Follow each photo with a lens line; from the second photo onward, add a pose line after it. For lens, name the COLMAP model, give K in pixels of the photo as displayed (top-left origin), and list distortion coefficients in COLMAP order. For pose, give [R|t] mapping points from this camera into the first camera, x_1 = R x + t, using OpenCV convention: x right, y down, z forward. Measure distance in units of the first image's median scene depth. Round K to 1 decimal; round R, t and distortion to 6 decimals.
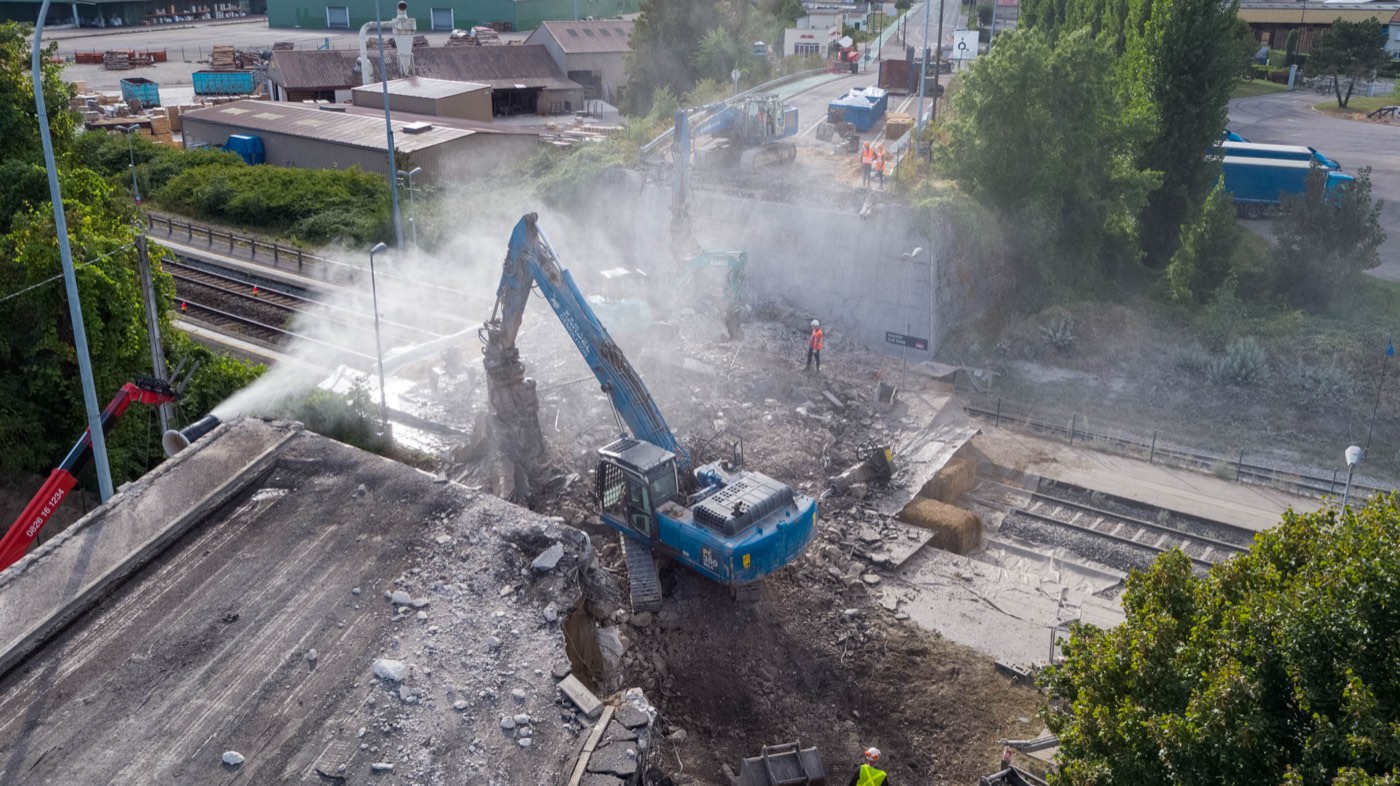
lens RADIAL K [[1115.5, 0, 701.4], [0, 1115.5, 353.8], [0, 0, 1]] dist [-0.005973, 0.006227]
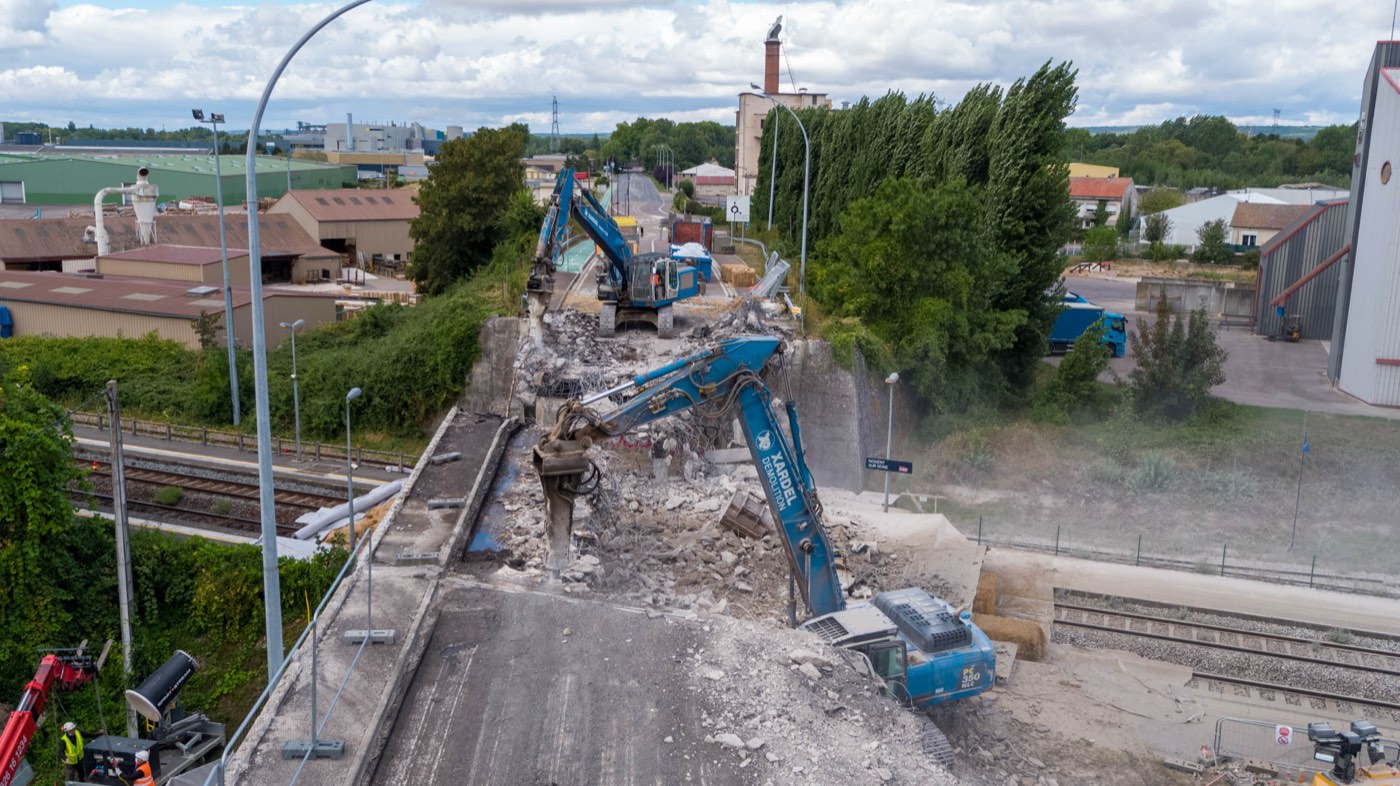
lens RADIAL K [[1115.5, 0, 701.4], [0, 1115.5, 353.8], [0, 0, 1]] dist [-0.005973, 0.006227]
pose [[0.970794, -0.033172, 0.237611, -0.169350], [0.068053, 0.987790, -0.140139, 0.014479], [-0.230061, 0.152216, 0.961198, 0.043966]]
